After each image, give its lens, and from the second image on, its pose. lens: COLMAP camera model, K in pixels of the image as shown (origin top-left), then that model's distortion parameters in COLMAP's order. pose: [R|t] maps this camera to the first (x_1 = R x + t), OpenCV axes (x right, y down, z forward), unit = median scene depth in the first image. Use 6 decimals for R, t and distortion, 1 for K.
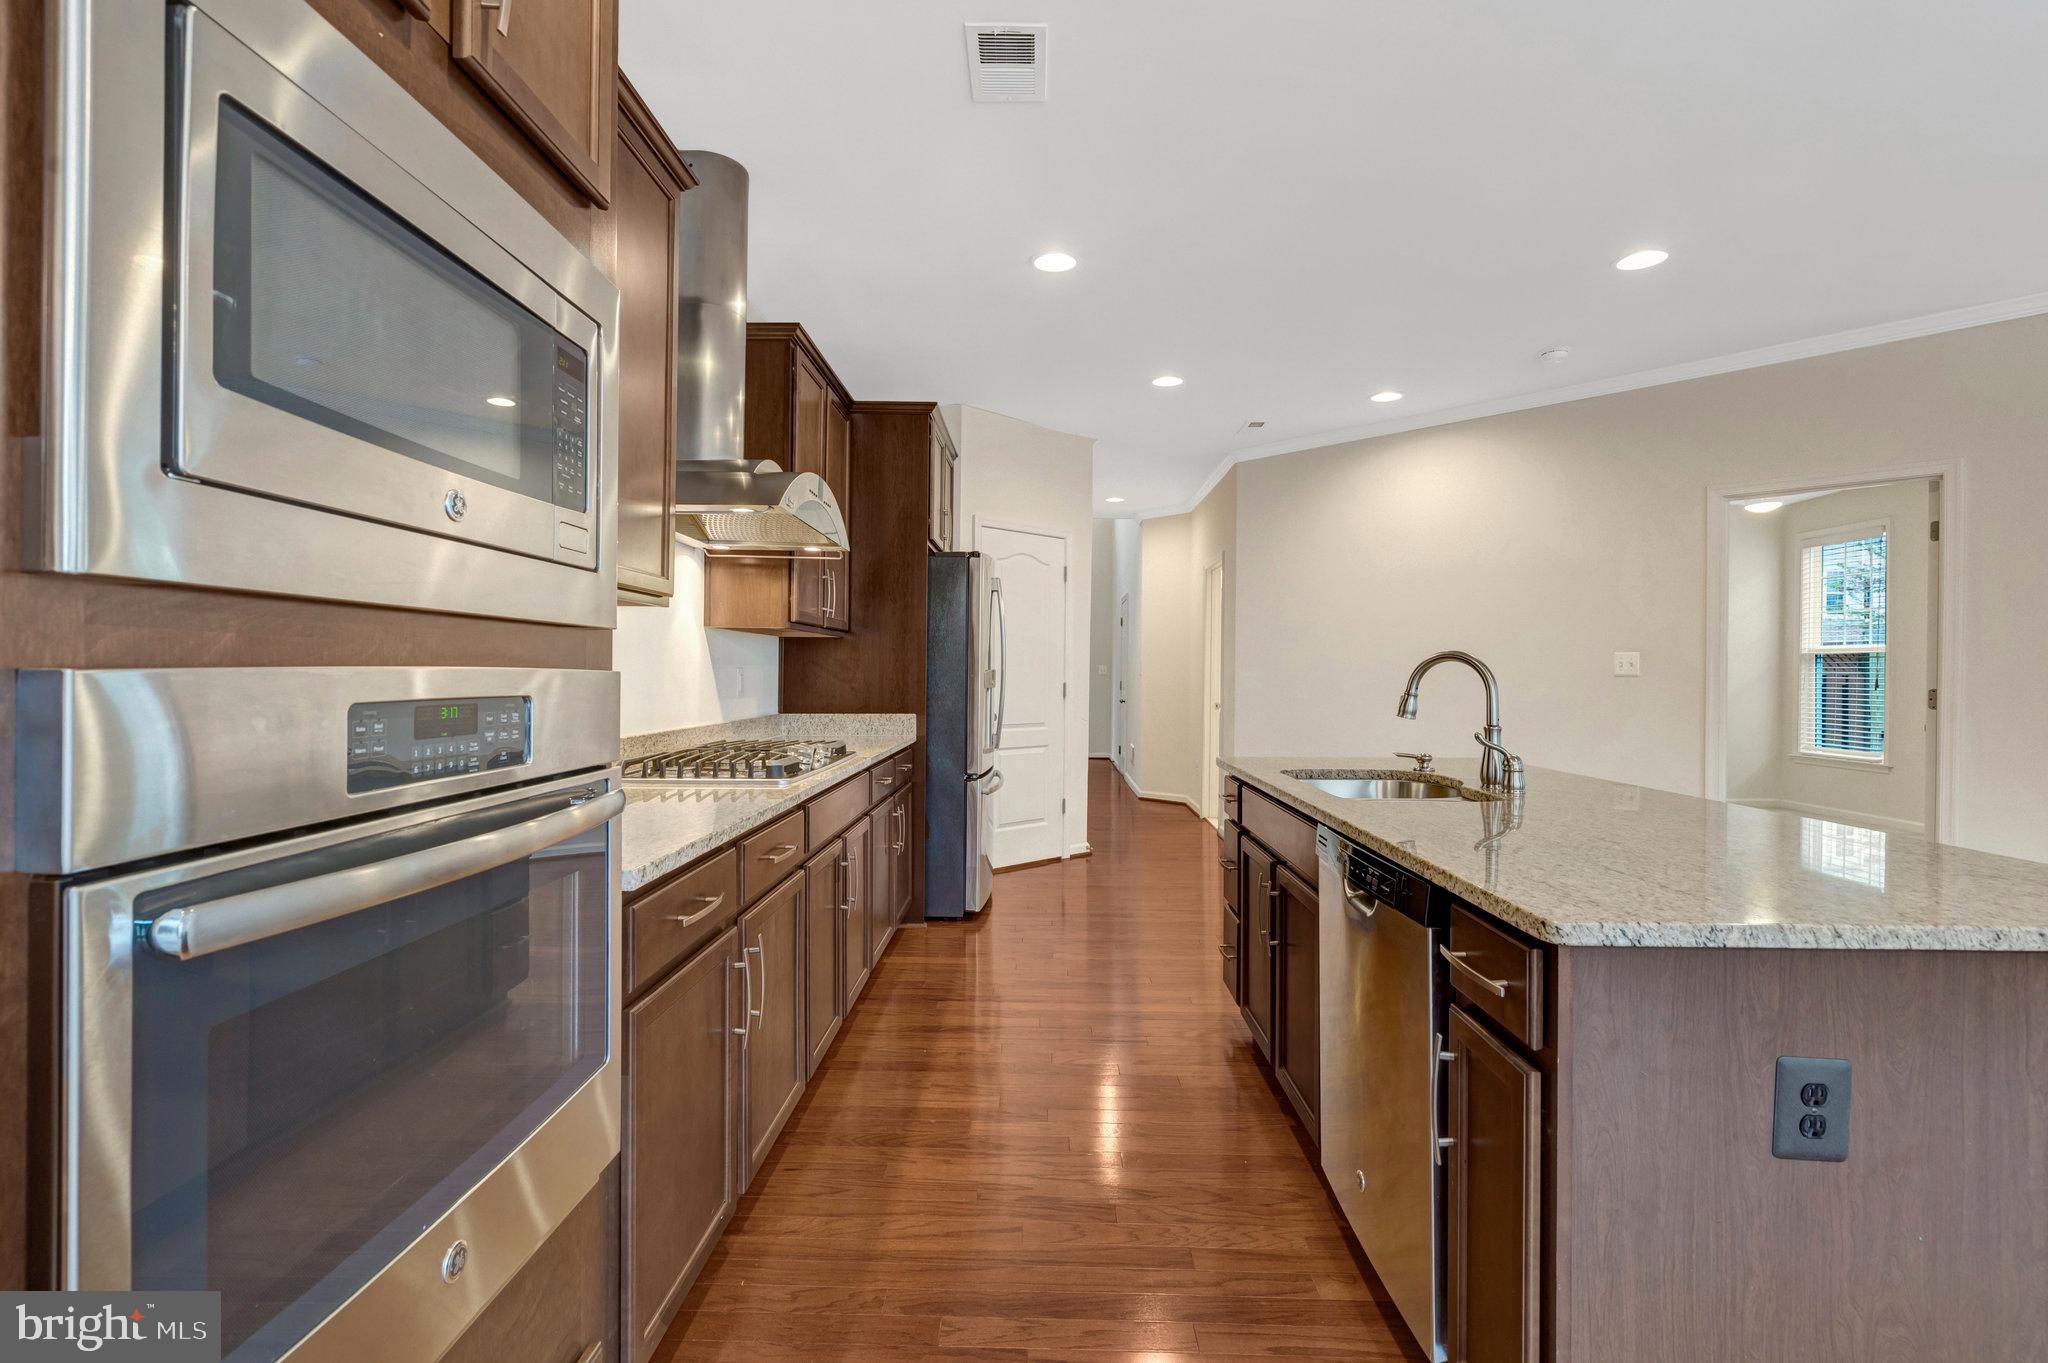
lens RADIAL K [[959.4, 0, 1015.3], [0, 959.4, 671.2], [0, 0, 1]] dist [-0.004117, 0.001854]
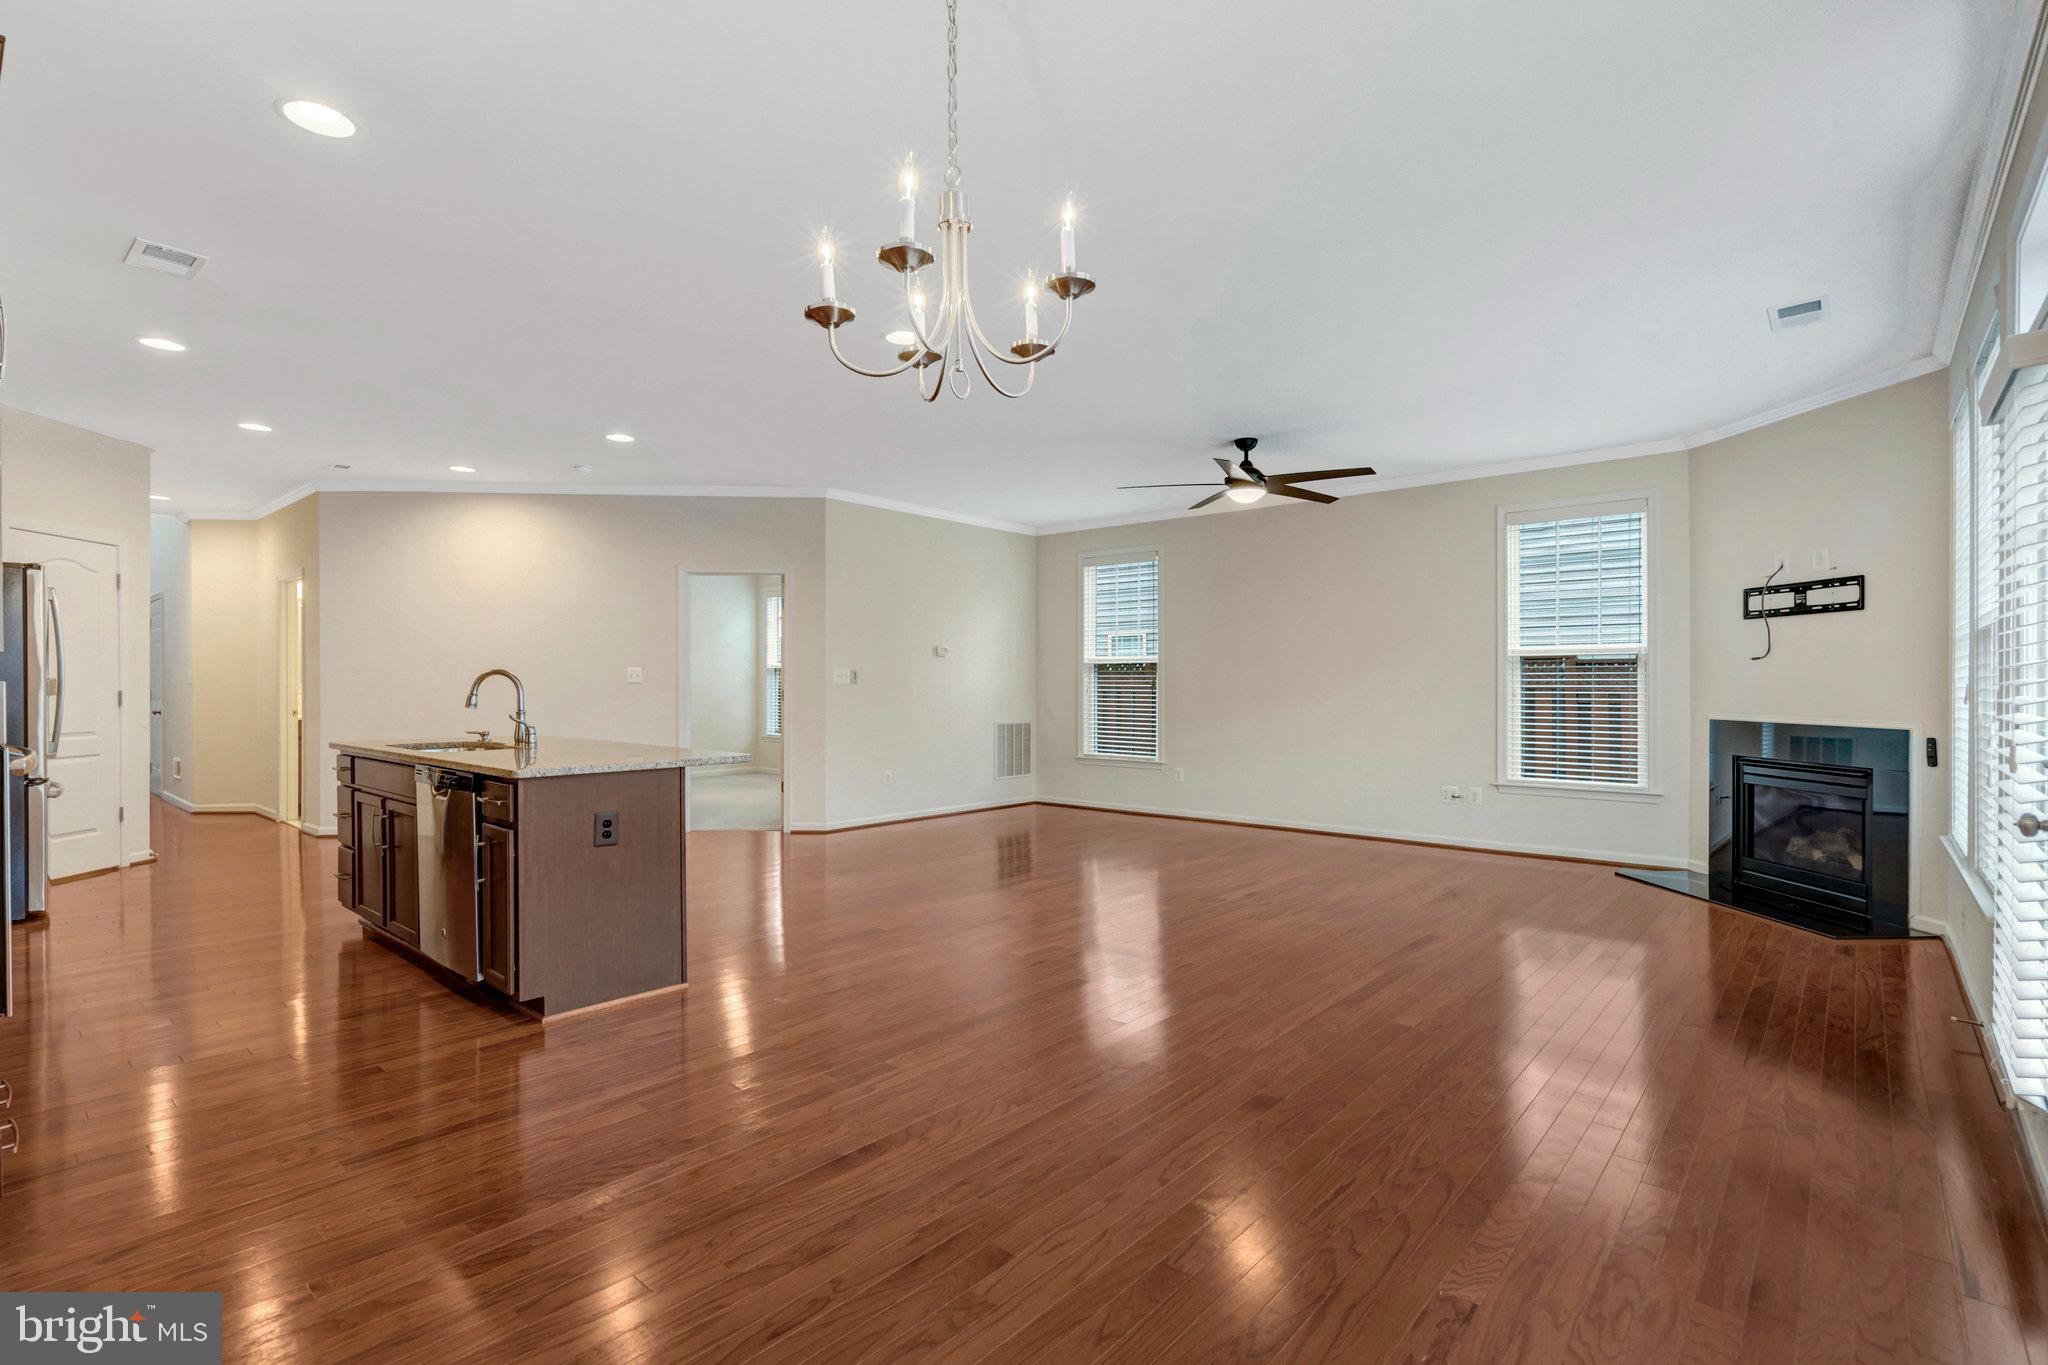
lens RADIAL K [[959.4, 0, 1005.4], [0, 959.4, 702.4], [0, 0, 1]] dist [-0.004117, 0.001854]
pose [[0.642333, -0.018396, 0.766205, -0.257677], [-0.001160, 0.999687, 0.024974, -0.004216], [-0.766425, -0.016930, 0.642111, -0.739030]]
